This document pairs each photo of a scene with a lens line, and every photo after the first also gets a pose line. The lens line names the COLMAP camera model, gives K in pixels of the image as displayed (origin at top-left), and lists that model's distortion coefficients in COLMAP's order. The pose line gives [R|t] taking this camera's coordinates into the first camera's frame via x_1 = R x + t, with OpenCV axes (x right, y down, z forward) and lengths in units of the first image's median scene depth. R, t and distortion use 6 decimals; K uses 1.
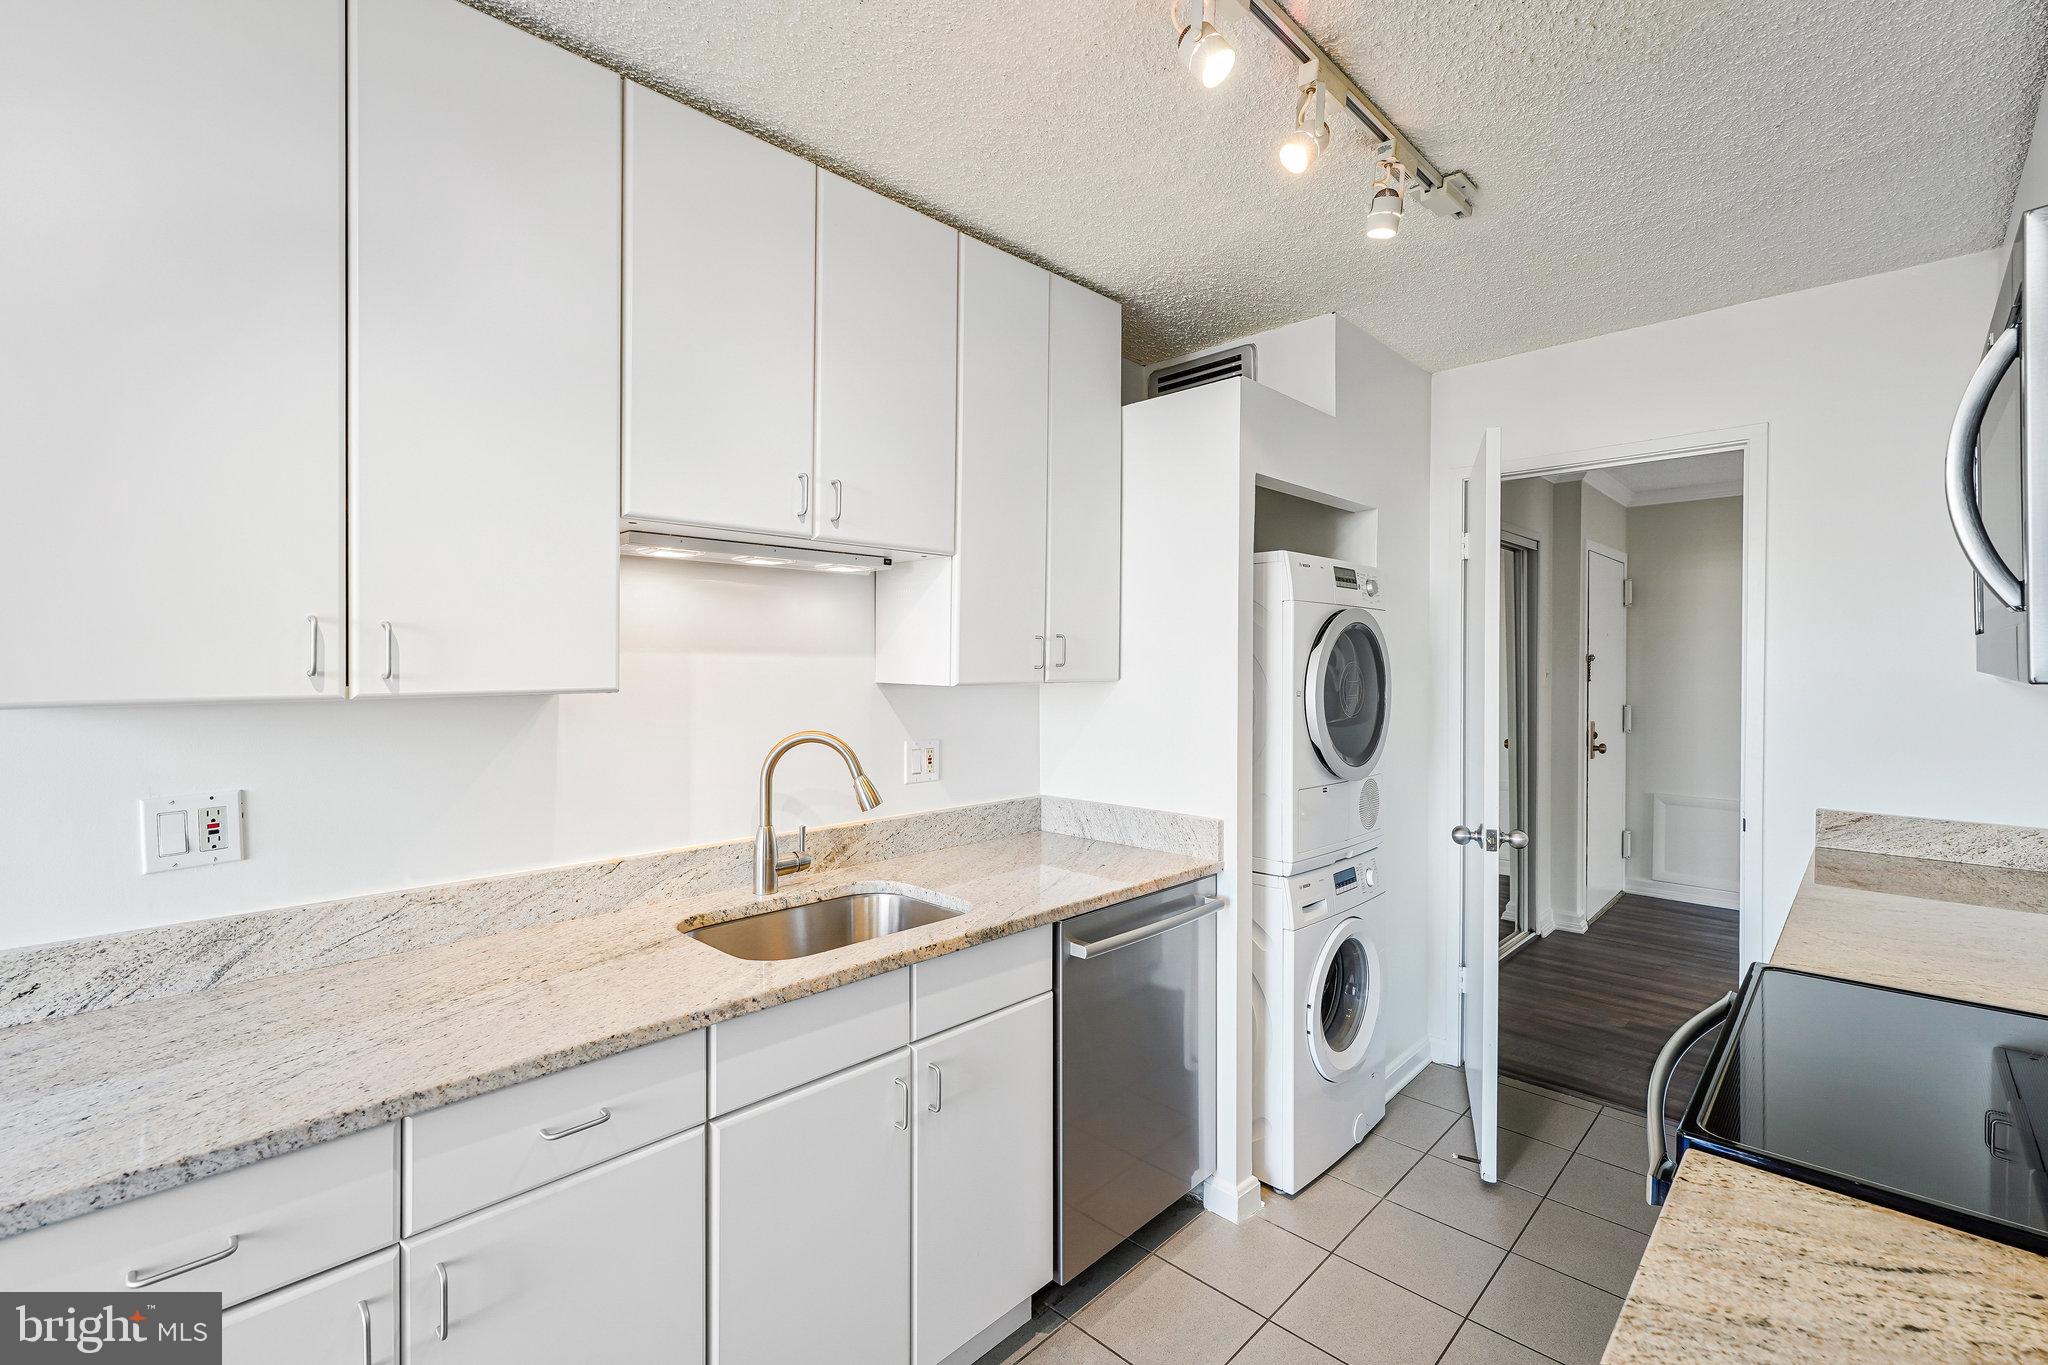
lens RADIAL K [[886.3, 0, 1022.6], [0, 886.3, 657.9], [0, 0, 1]] dist [-0.005613, -0.000373]
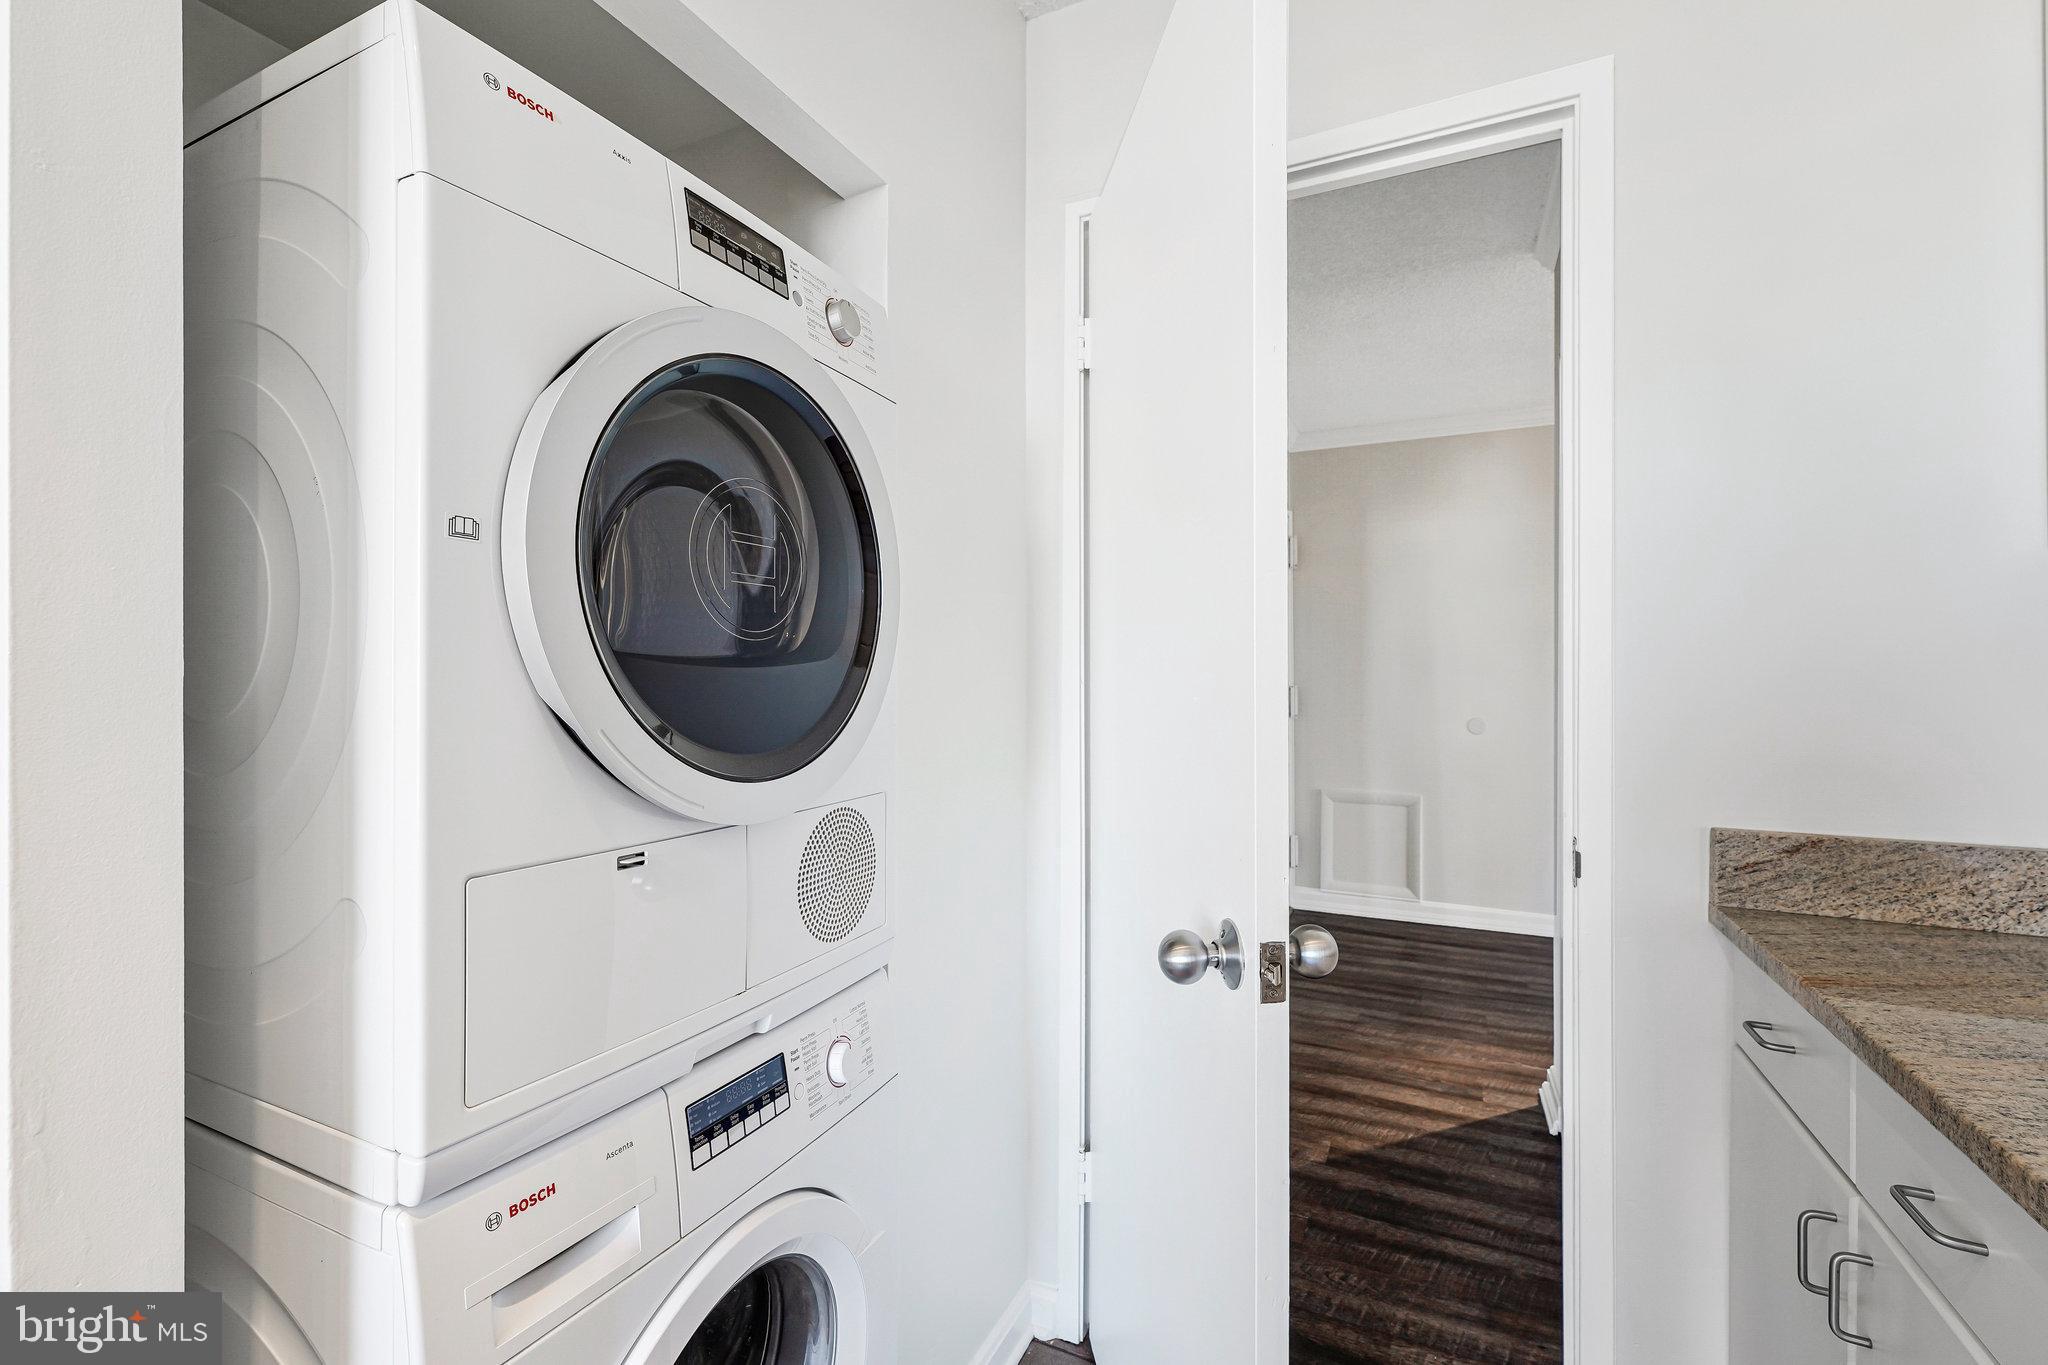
lens RADIAL K [[886.3, 0, 1022.7], [0, 886.3, 671.3], [0, 0, 1]] dist [-0.005613, -0.000373]
pose [[0.944978, -0.001769, 0.327129, 0.501185], [0.000773, 0.999995, 0.003175, 0.108834], [-0.327133, -0.002747, 0.944974, 0.889560]]
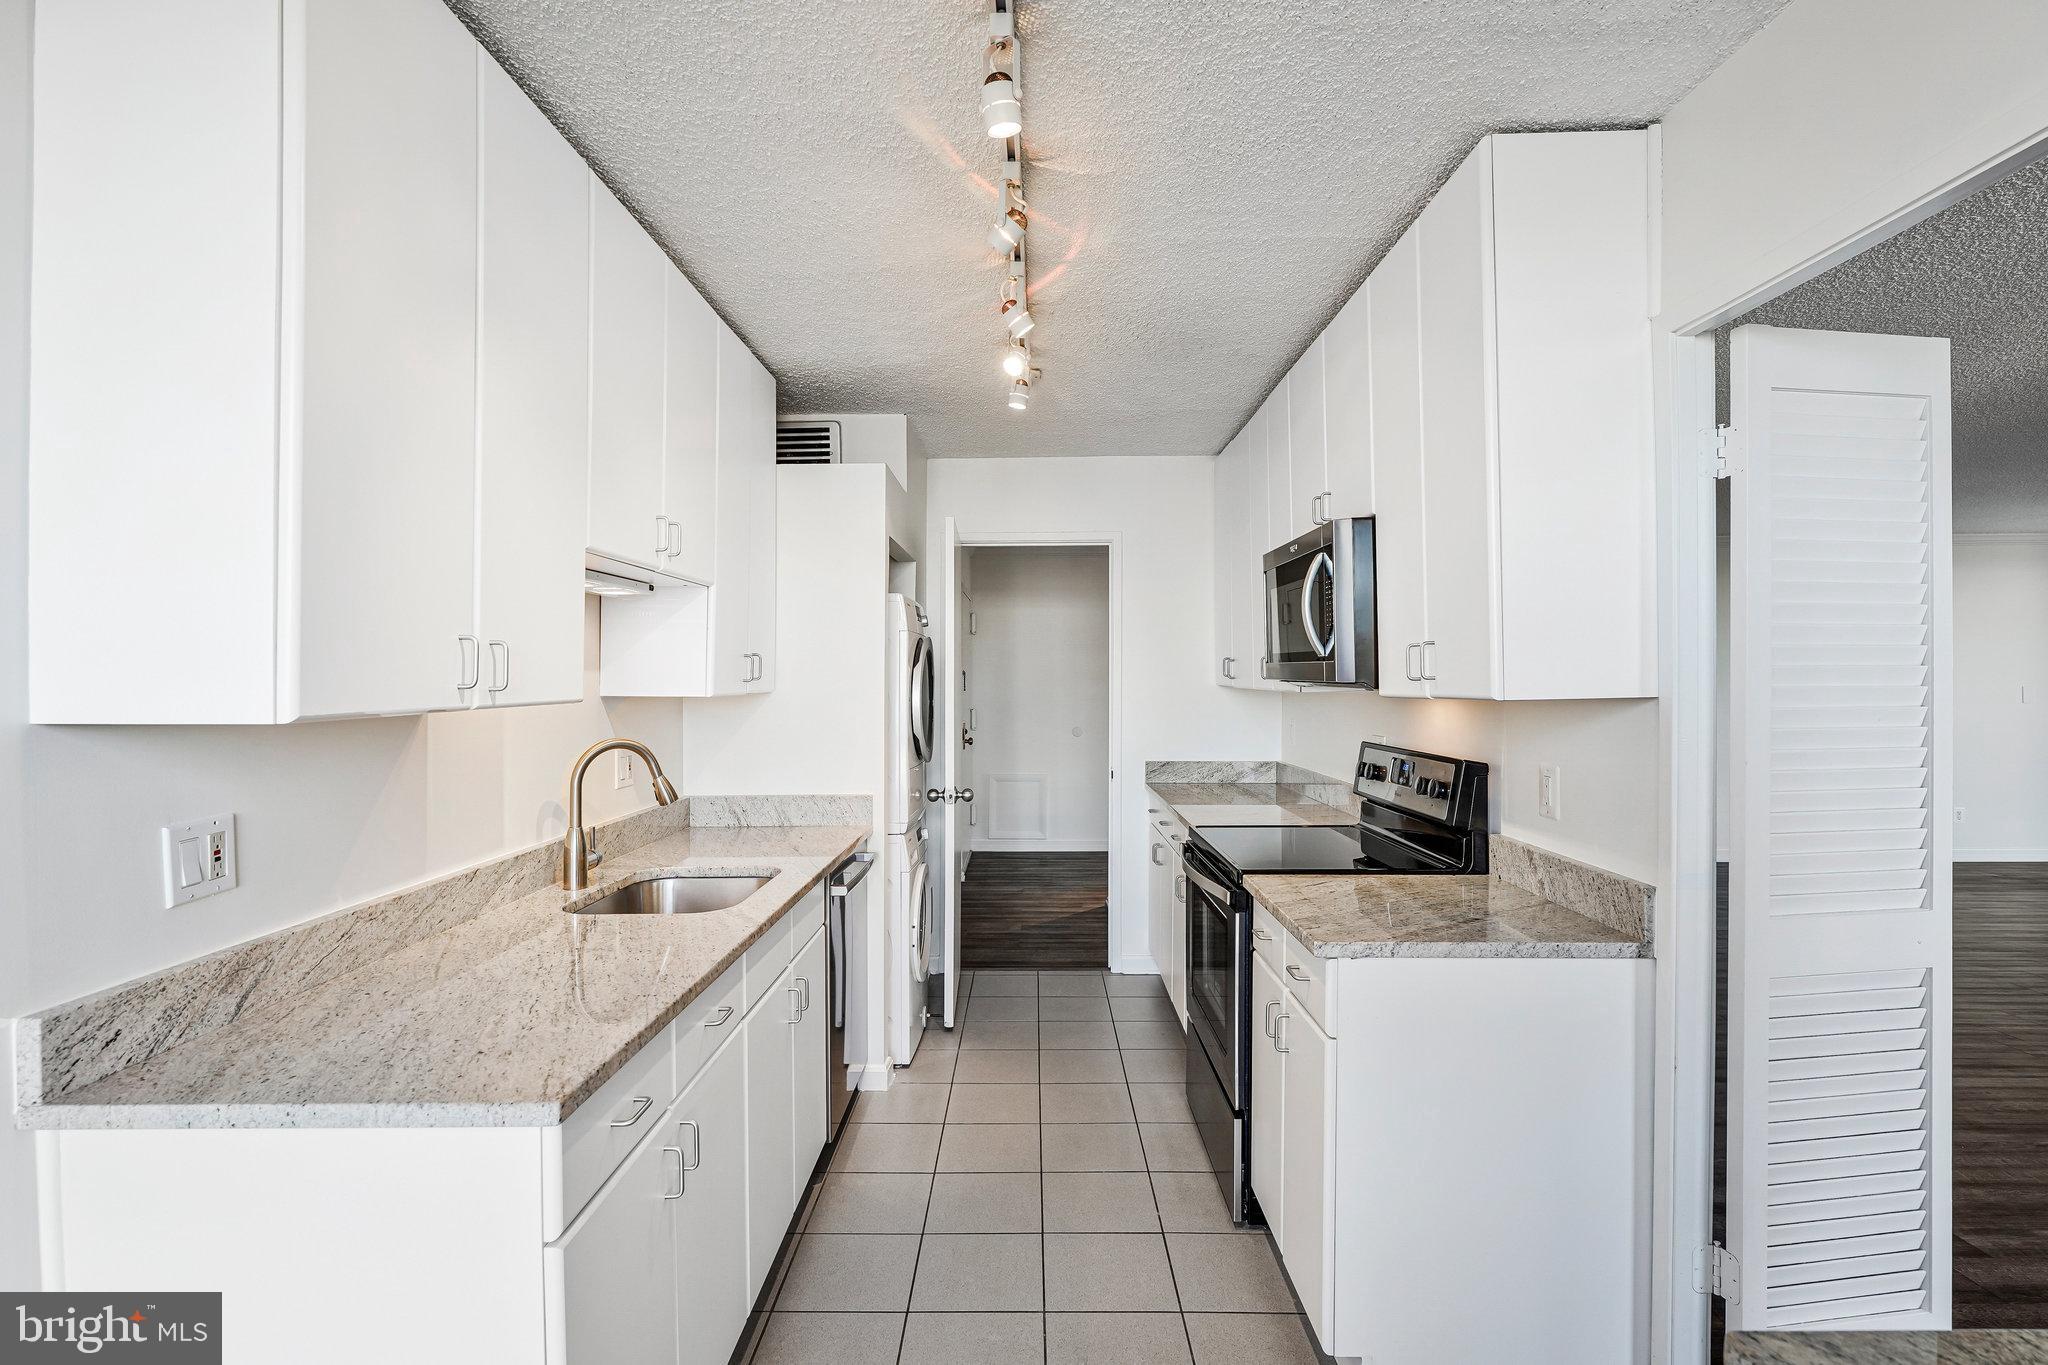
lens RADIAL K [[953.4, 0, 1033.0], [0, 953.4, 686.2], [0, 0, 1]] dist [0.001744, 0.000445]
pose [[0.717397, -0.008911, 0.696608, -0.748833], [-0.001124, 0.999902, 0.013948, -0.000643], [-0.696664, -0.010790, 0.717317, -0.245300]]
